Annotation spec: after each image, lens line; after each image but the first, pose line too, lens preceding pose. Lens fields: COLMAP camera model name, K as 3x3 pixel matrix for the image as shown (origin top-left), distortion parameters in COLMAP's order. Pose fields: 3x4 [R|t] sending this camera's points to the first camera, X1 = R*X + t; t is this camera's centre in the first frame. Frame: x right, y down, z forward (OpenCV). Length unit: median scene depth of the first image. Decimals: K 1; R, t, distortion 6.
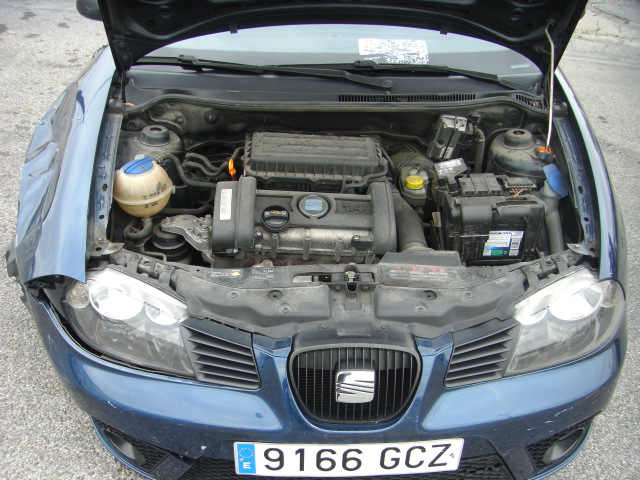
lens RADIAL K [[724.3, 0, 293.8], [0, 724.3, 320.9], [0, 0, 1]] dist [-0.166136, 0.059157]
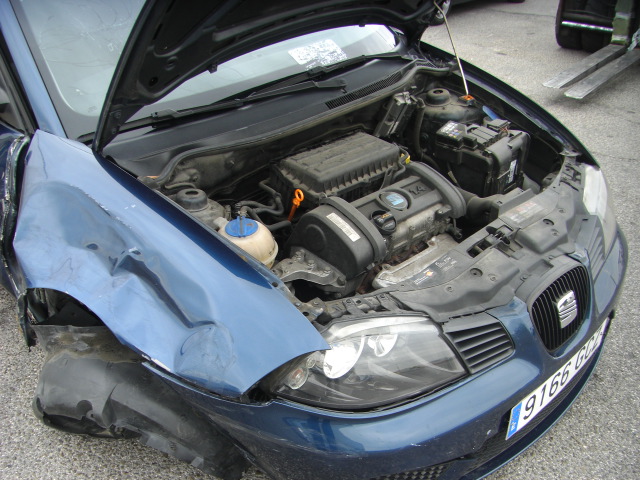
lens RADIAL K [[724.3, 0, 293.8], [0, 724.3, 320.9], [0, 0, 1]] dist [-0.166136, 0.059157]
pose [[0.721561, -0.435010, 0.538624, -0.804347], [0.451760, 0.885352, 0.109842, -0.205562], [-0.524654, 0.164071, 0.835356, 0.250712]]
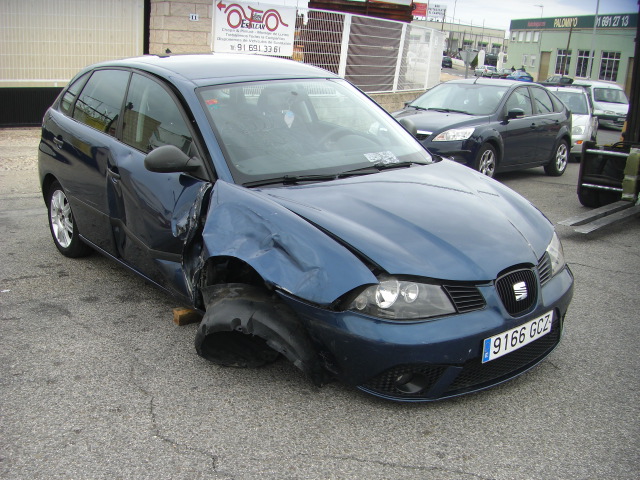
lens RADIAL K [[724.3, 0, 293.8], [0, 724.3, 320.9], [0, 0, 1]] dist [-0.166136, 0.059157]
pose [[0.788523, -0.245799, 0.563751, -1.429672], [0.383131, 0.913380, -0.137649, 0.182848], [-0.481085, 0.324529, 0.814394, -0.259283]]
